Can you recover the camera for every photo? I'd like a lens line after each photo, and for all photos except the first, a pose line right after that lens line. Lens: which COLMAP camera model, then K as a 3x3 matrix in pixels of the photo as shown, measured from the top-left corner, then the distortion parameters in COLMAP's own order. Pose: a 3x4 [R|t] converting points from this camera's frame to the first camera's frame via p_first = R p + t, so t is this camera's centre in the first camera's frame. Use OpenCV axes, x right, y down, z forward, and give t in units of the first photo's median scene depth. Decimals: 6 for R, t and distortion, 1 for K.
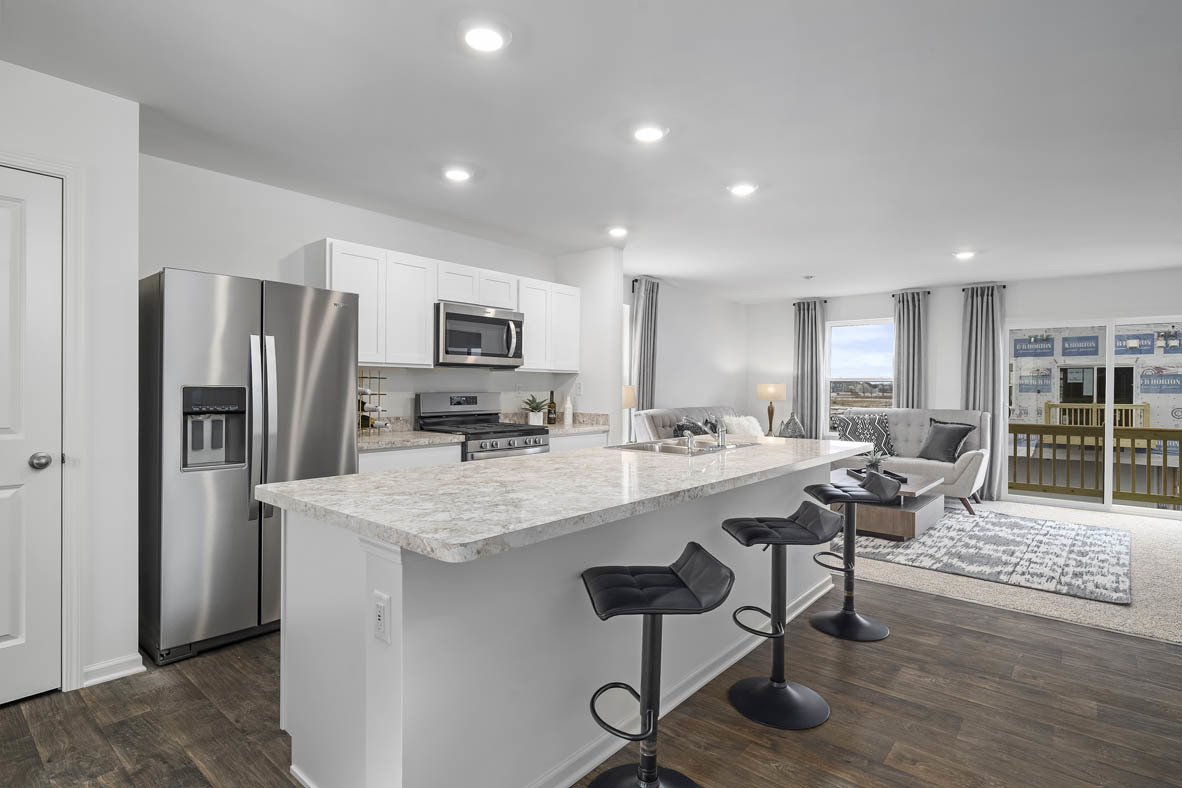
lens RADIAL K [[591.6, 0, 586.1], [0, 591.6, 387.0], [0, 0, 1]] dist [-0.004139, -0.000533]
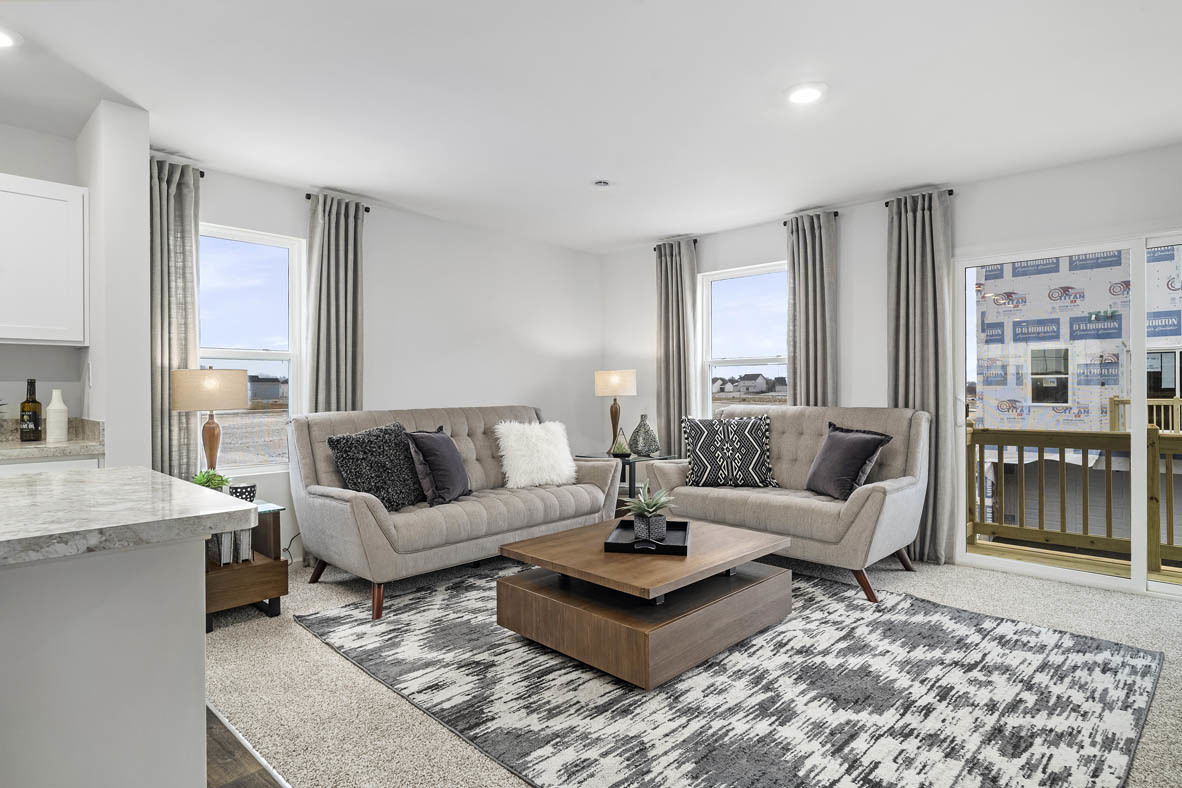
lens RADIAL K [[634.4, 0, 591.9], [0, 634.4, 385.2], [0, 0, 1]] dist [-0.001959, 0.000488]
pose [[0.998493, -0.012438, -0.053451, 0.378503], [0.012140, 0.999909, -0.005891, 0.016480], [0.053519, 0.005233, 0.998553, 0.354634]]
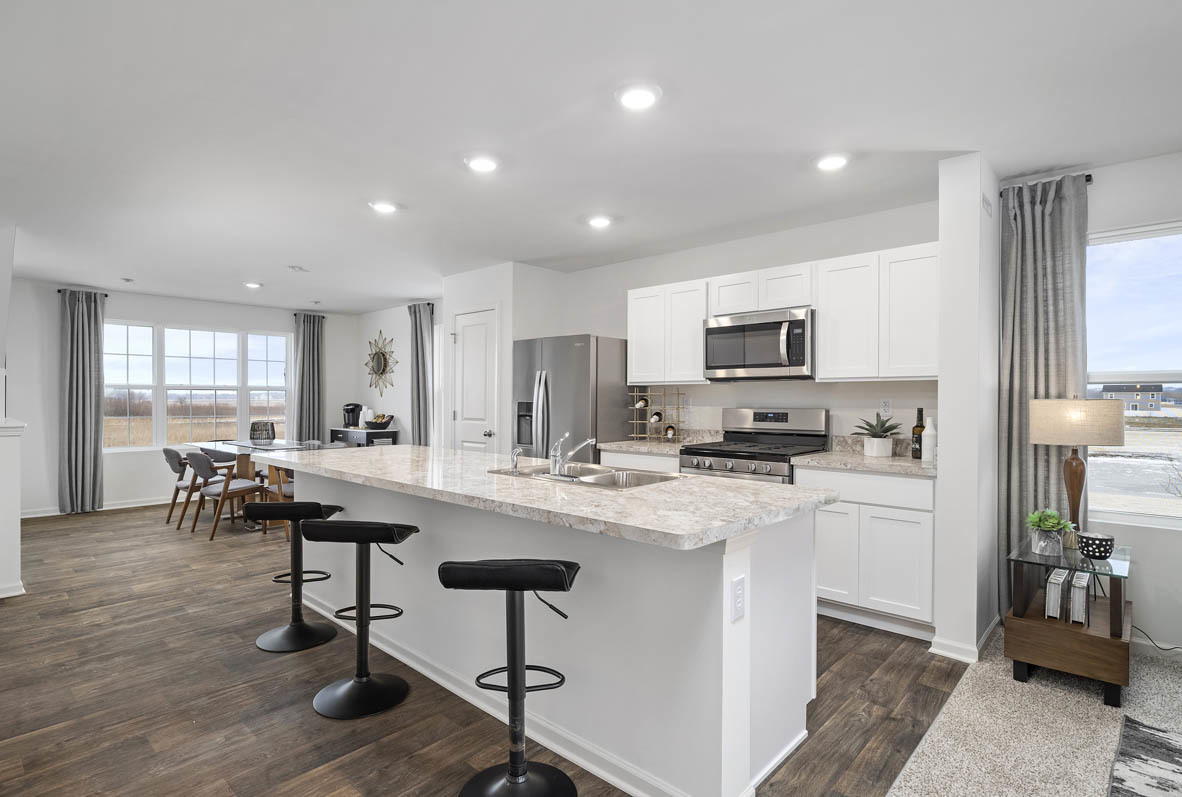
lens RADIAL K [[603.0, 0, 585.7], [0, 603.0, 406.8], [0, 0, 1]] dist [-0.004350, 0.000265]
pose [[-0.062138, -0.006085, -0.998049, 0.495891], [-0.012275, 0.999910, -0.005332, 0.010114], [0.997992, 0.011920, -0.062207, 0.527043]]
